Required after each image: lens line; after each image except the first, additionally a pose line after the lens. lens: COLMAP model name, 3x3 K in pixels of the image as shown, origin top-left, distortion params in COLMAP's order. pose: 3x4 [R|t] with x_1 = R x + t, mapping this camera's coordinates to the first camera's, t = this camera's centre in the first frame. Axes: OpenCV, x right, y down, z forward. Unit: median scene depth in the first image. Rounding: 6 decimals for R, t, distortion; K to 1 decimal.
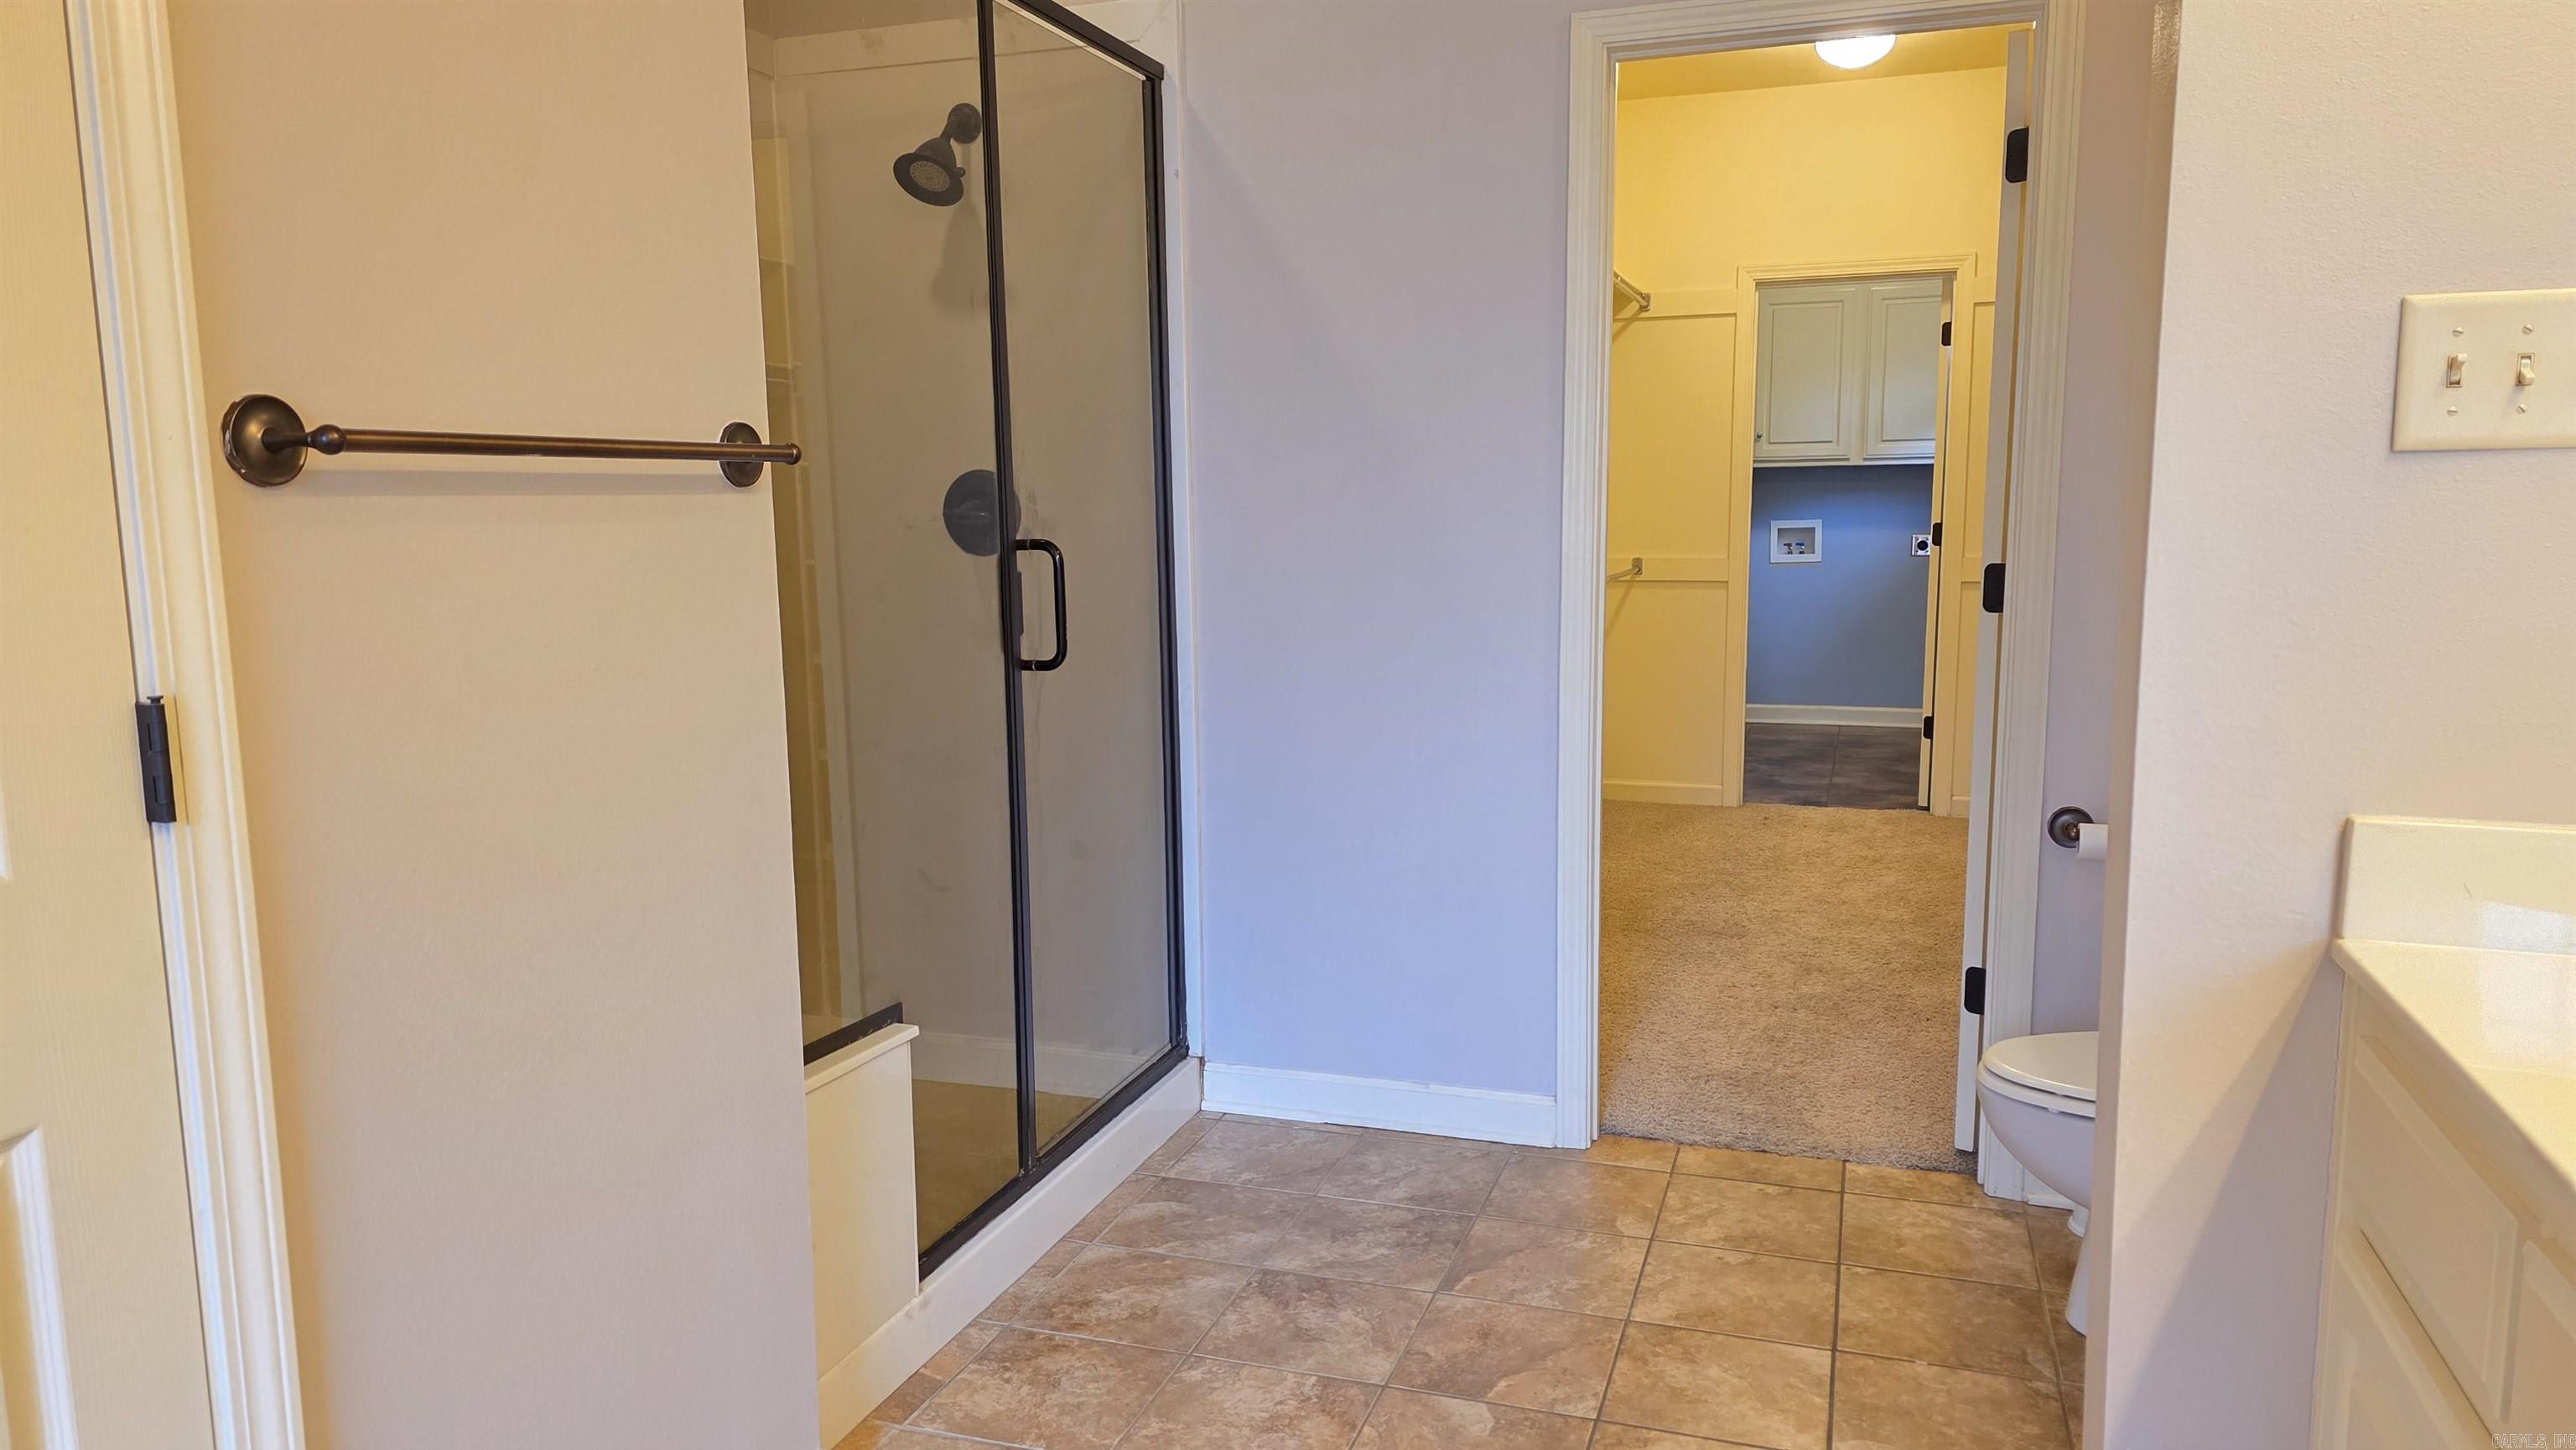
lens RADIAL K [[1721.2, 0, 1292.8], [0, 1721.2, 699.7], [0, 0, 1]] dist [0.084330, -0.122733]
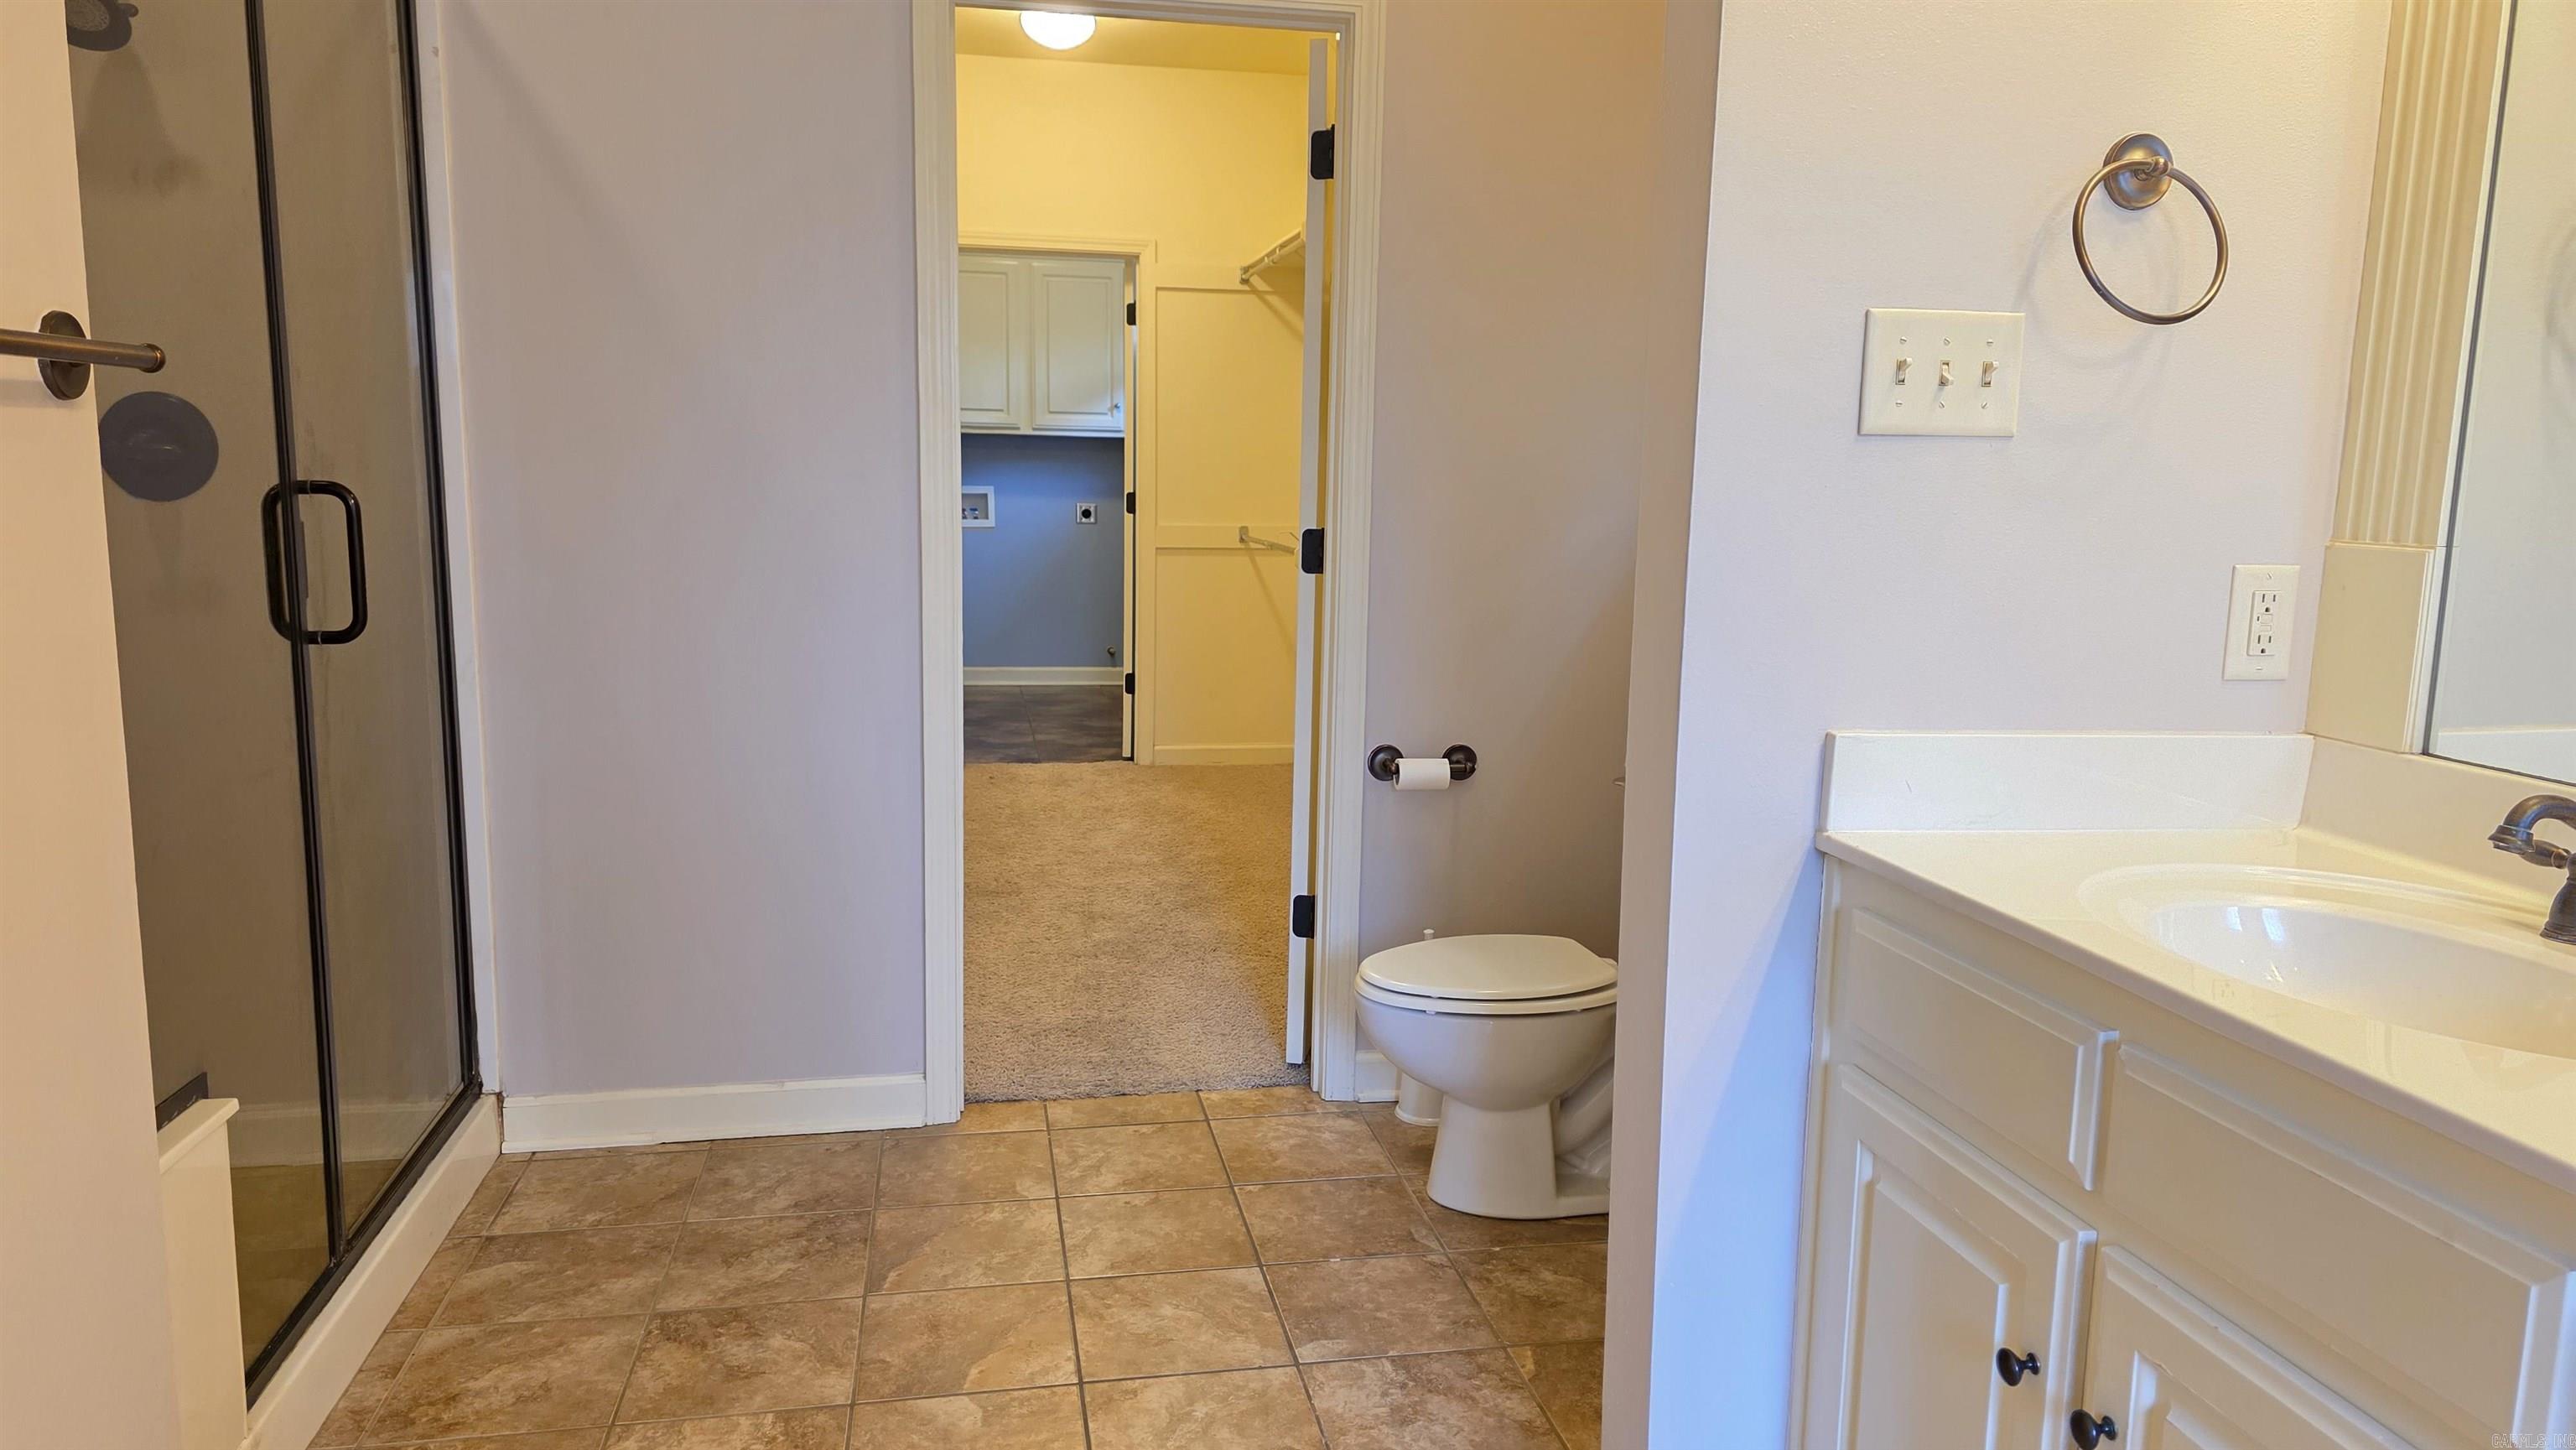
lens RADIAL K [[1721.9, 0, 1293.0], [0, 1721.9, 690.6], [0, 0, 1]] dist [0.059659, -0.071991]
pose [[0.866143, -0.036234, 0.498482, -0.160604], [0.029042, 0.999332, 0.022179, -0.000009], [-0.498952, -0.004733, 0.866617, 0.066269]]
